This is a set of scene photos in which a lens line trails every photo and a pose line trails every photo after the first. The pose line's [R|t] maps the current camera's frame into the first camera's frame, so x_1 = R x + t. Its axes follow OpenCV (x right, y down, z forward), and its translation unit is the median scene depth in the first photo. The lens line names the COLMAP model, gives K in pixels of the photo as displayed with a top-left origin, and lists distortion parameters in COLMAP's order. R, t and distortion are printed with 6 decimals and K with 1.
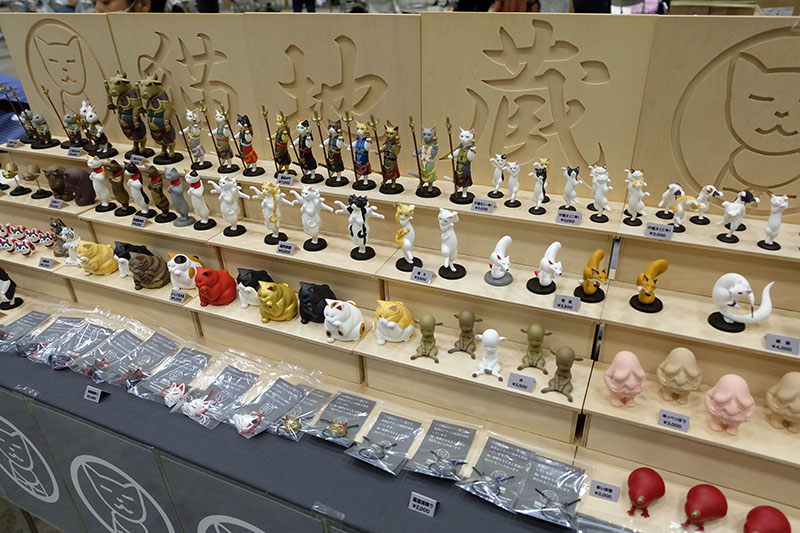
lens RADIAL K [[546.9, 0, 397.6], [0, 546.9, 259.2], [0, 0, 1]] dist [-0.002320, 0.005133]
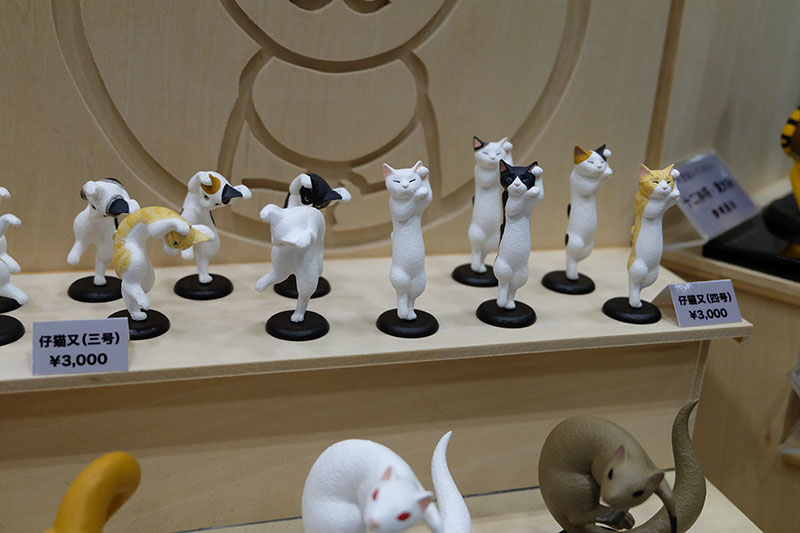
lens RADIAL K [[994.2, 0, 399.4], [0, 994.2, 263.0], [0, 0, 1]] dist [0.006622, 0.000000]
pose [[0.742891, -0.145891, 0.653321, 0.276044], [0.242637, 0.968280, -0.059678, -0.024235], [-0.623891, 0.202854, 0.754725, 0.516501]]
